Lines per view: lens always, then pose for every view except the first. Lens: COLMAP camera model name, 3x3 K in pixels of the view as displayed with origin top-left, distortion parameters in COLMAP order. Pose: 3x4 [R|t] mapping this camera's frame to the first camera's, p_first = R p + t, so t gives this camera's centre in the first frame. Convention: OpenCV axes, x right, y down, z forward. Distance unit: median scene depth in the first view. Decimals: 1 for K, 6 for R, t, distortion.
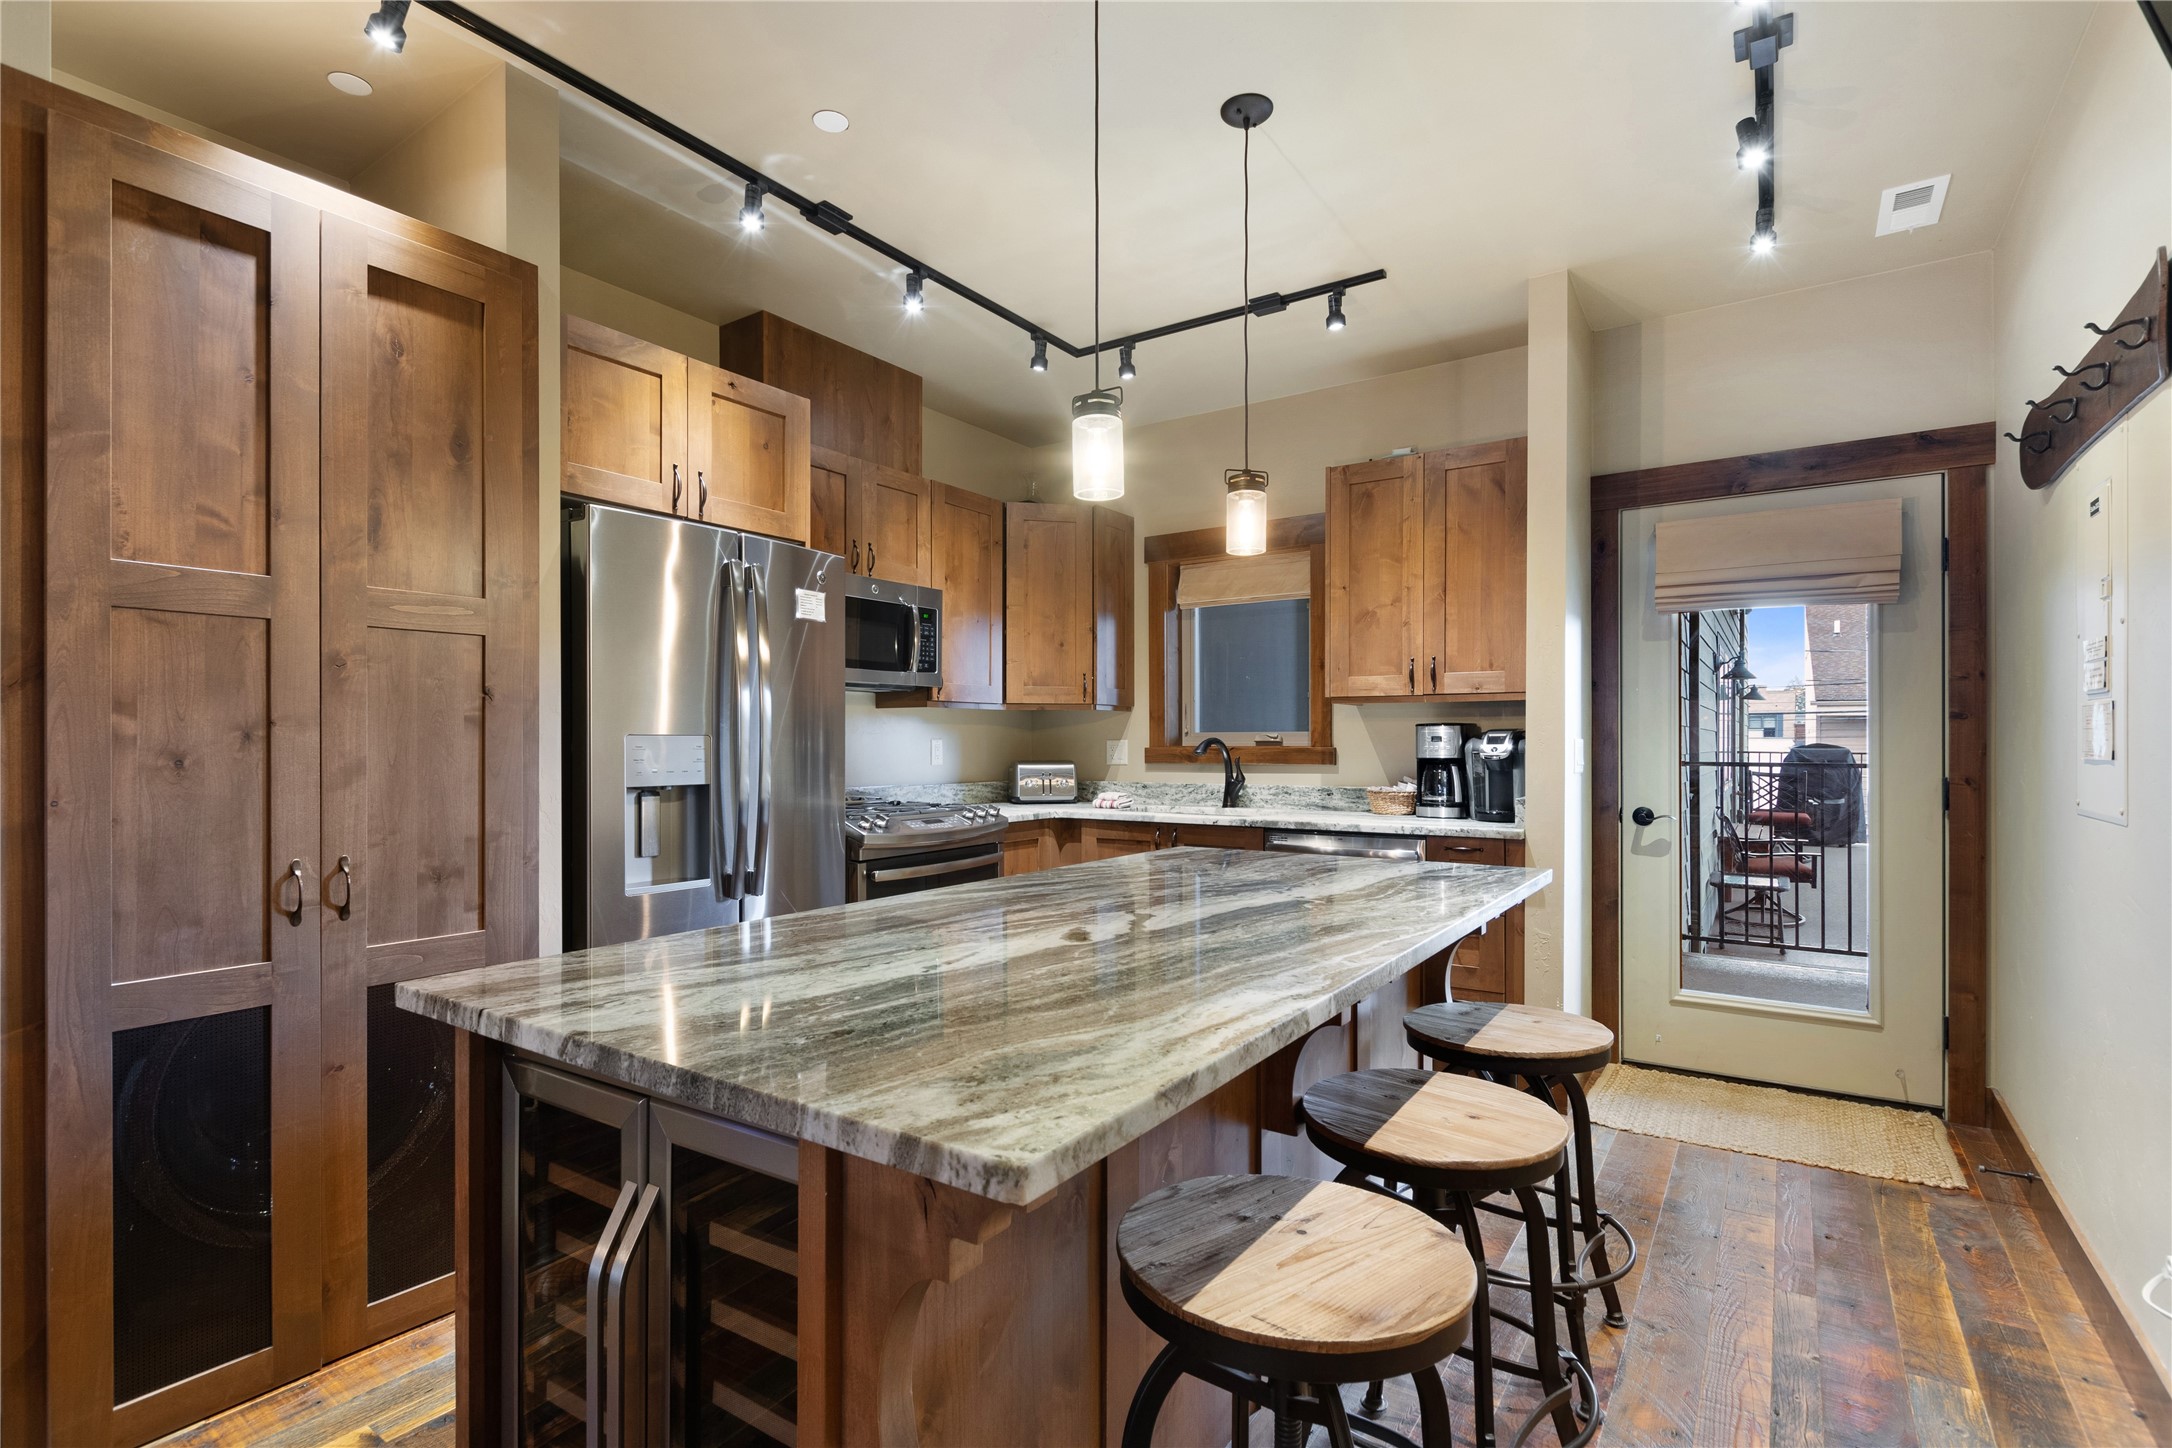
lens RADIAL K [[1017.7, 0, 1083.0], [0, 1017.7, 744.0], [0, 0, 1]] dist [-0.003209, 0.000032]
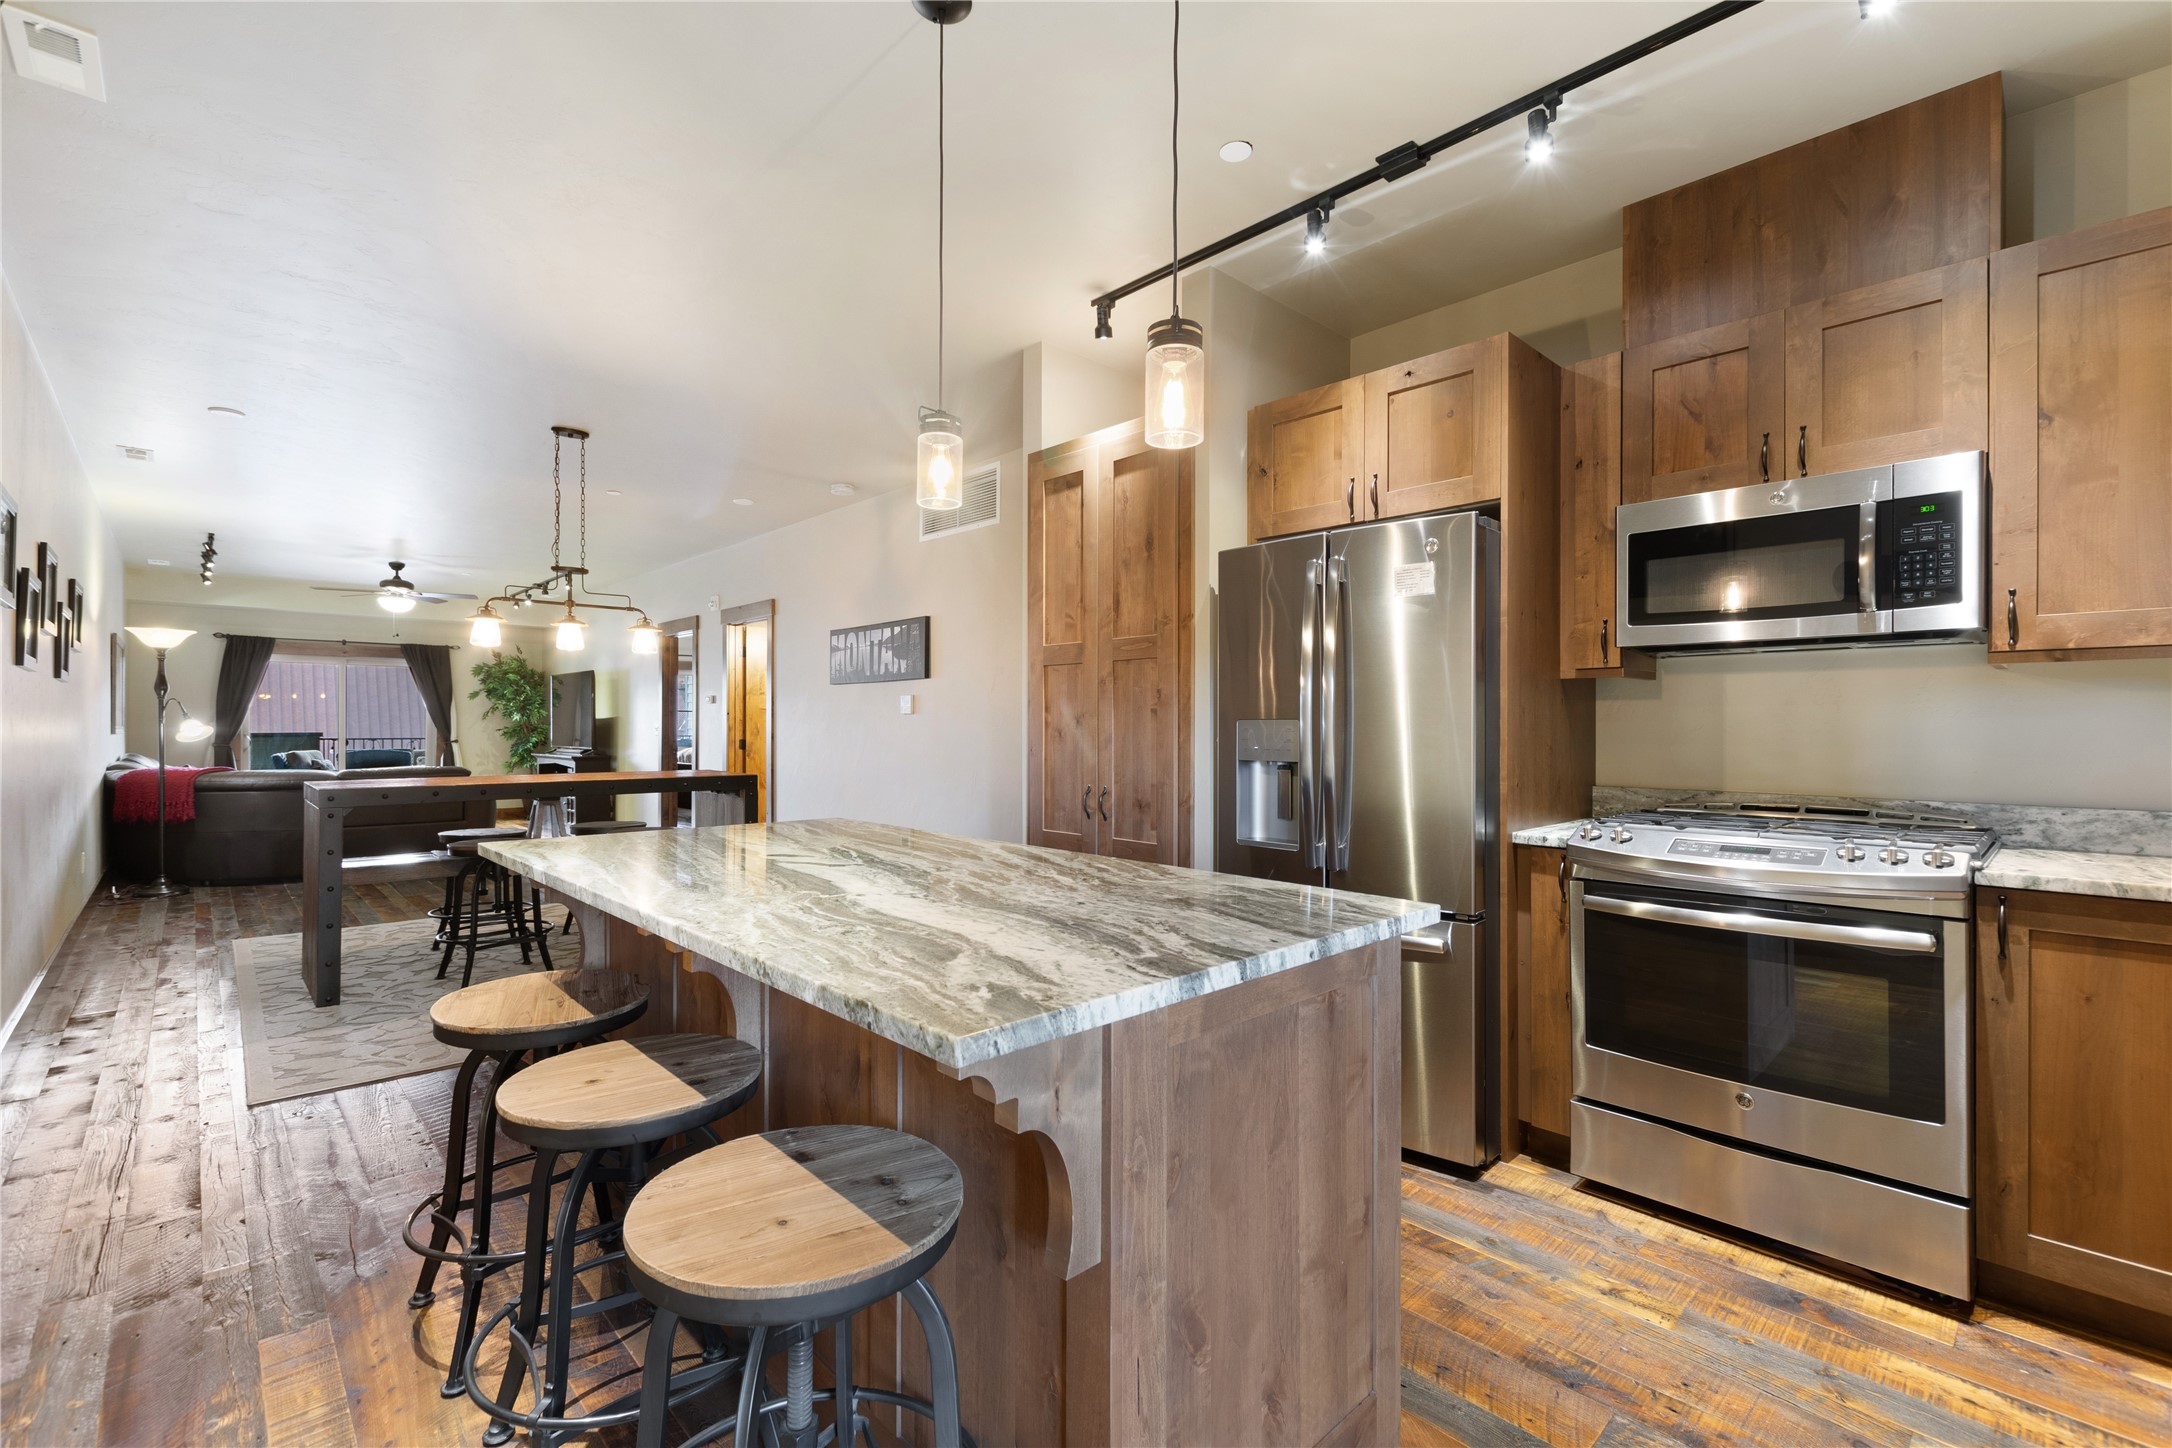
lens RADIAL K [[942.5, 0, 1086.0], [0, 942.5, 724.0], [0, 0, 1]] dist [0.013745, -0.007517]
pose [[-0.206683, -0.001882, -0.978406, 0.446513], [-0.003517, 0.999993, -0.001181, -0.001318], [0.978402, 0.003197, -0.206688, 0.612695]]
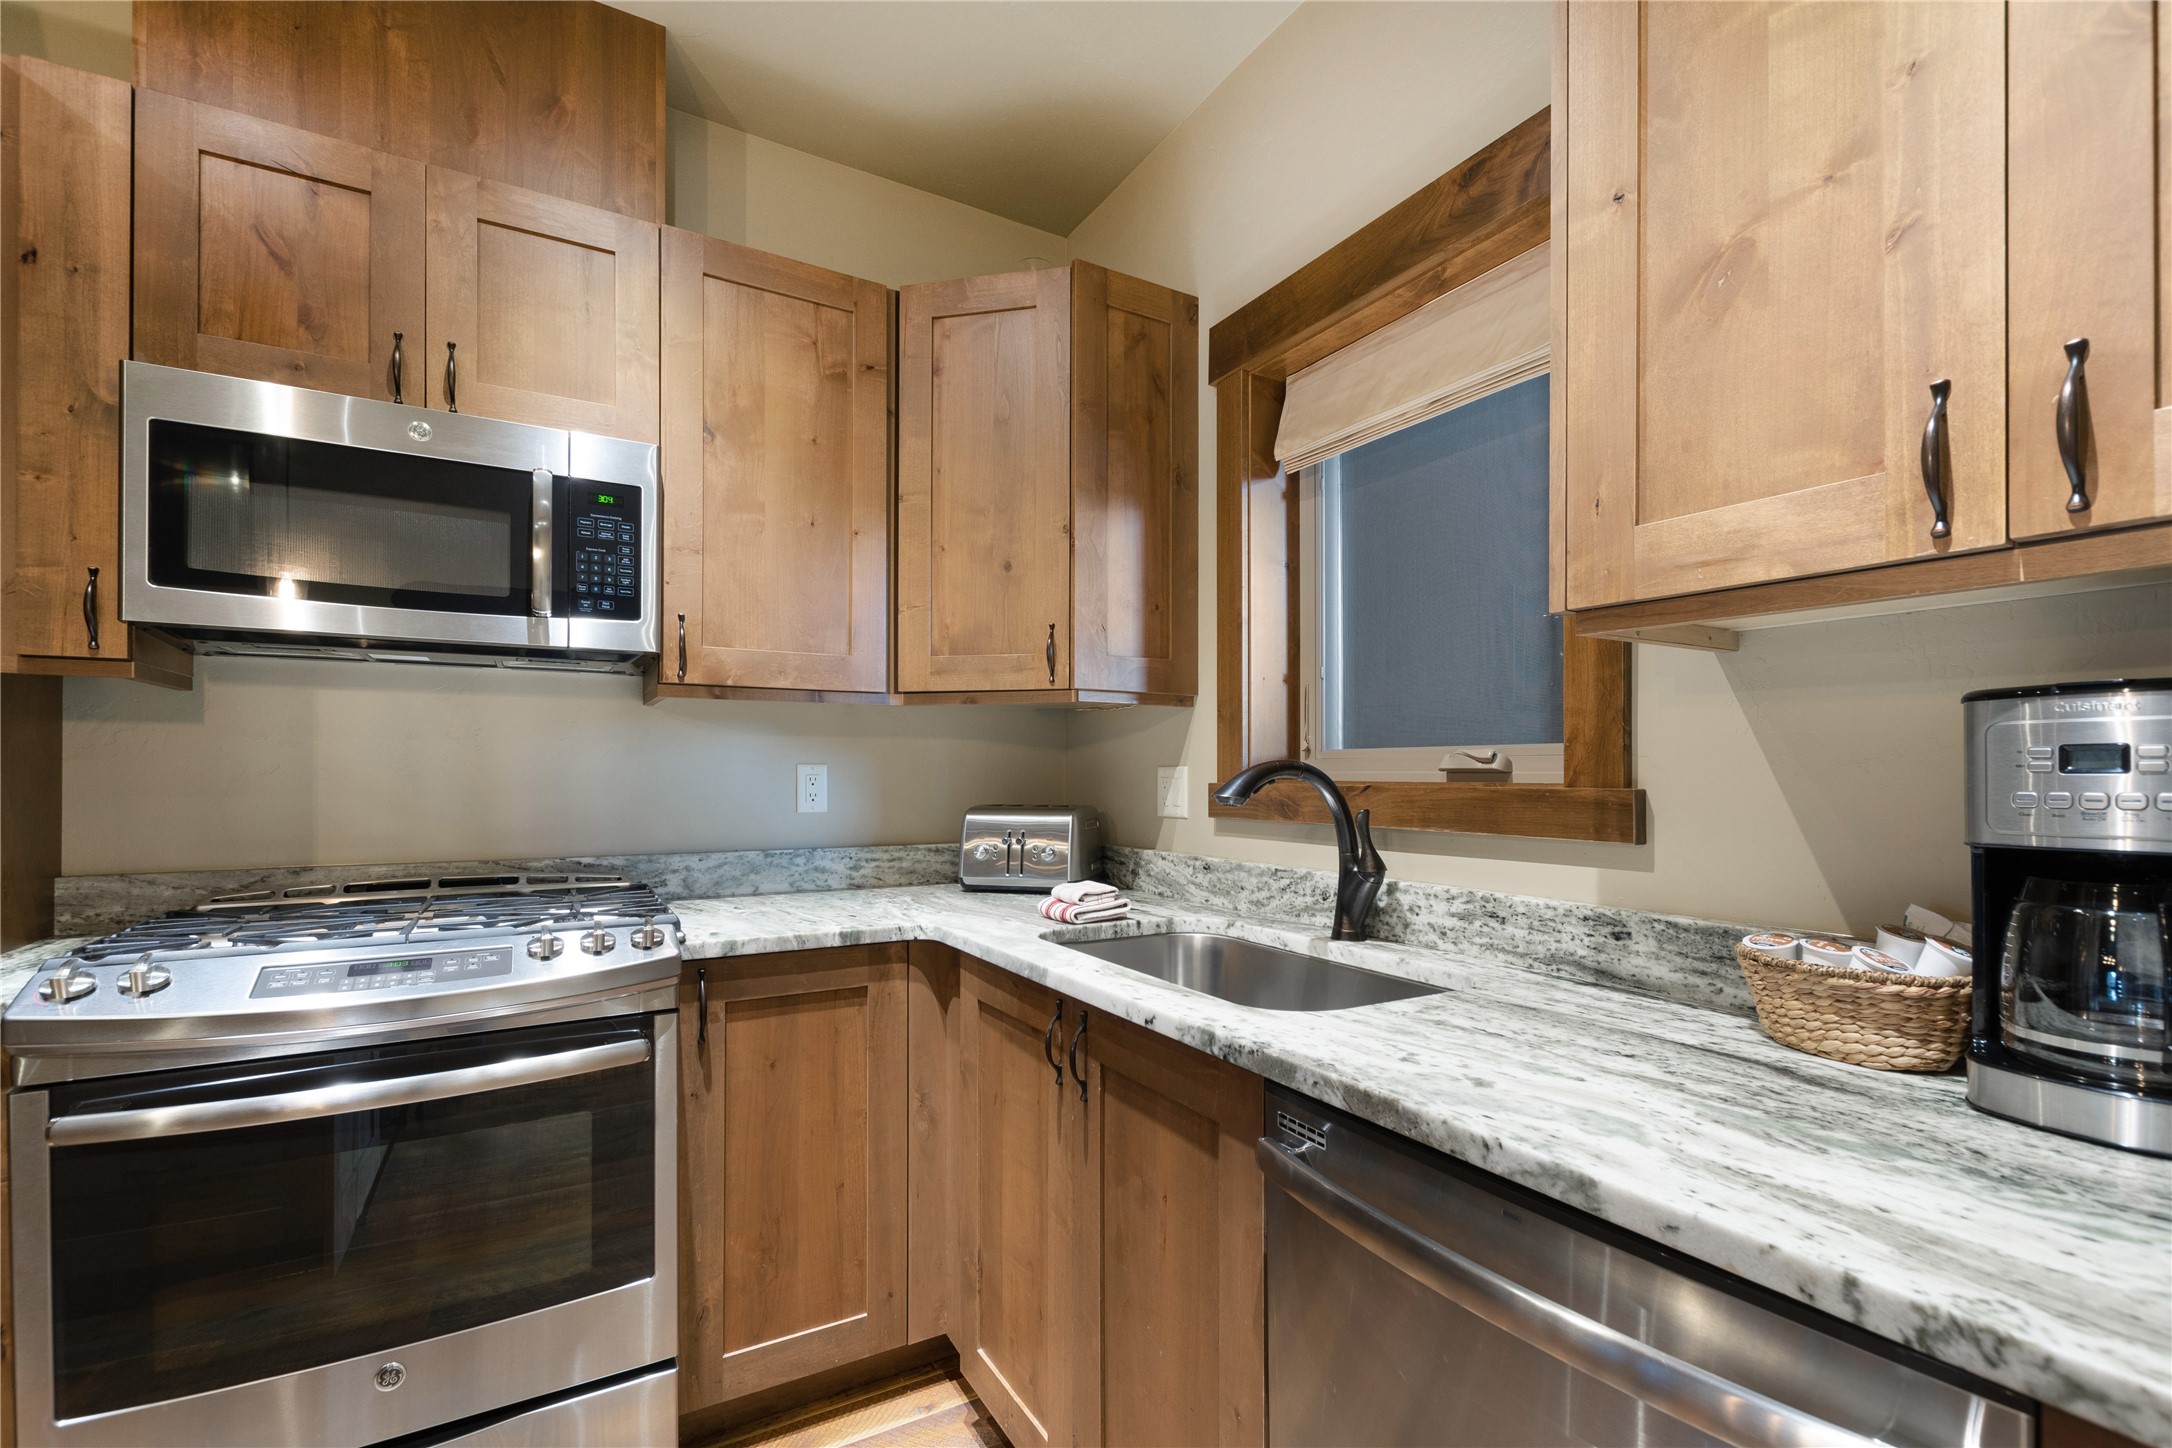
lens RADIAL K [[951.4, 0, 1089.7], [0, 951.4, 765.8], [0, 0, 1]] dist [0.012661, -0.005167]
pose [[0.905091, 0.000354, -0.425217, 0.221605], [-0.003498, 0.999972, -0.006615, -0.001353], [0.425203, 0.007475, 0.905067, 0.664026]]
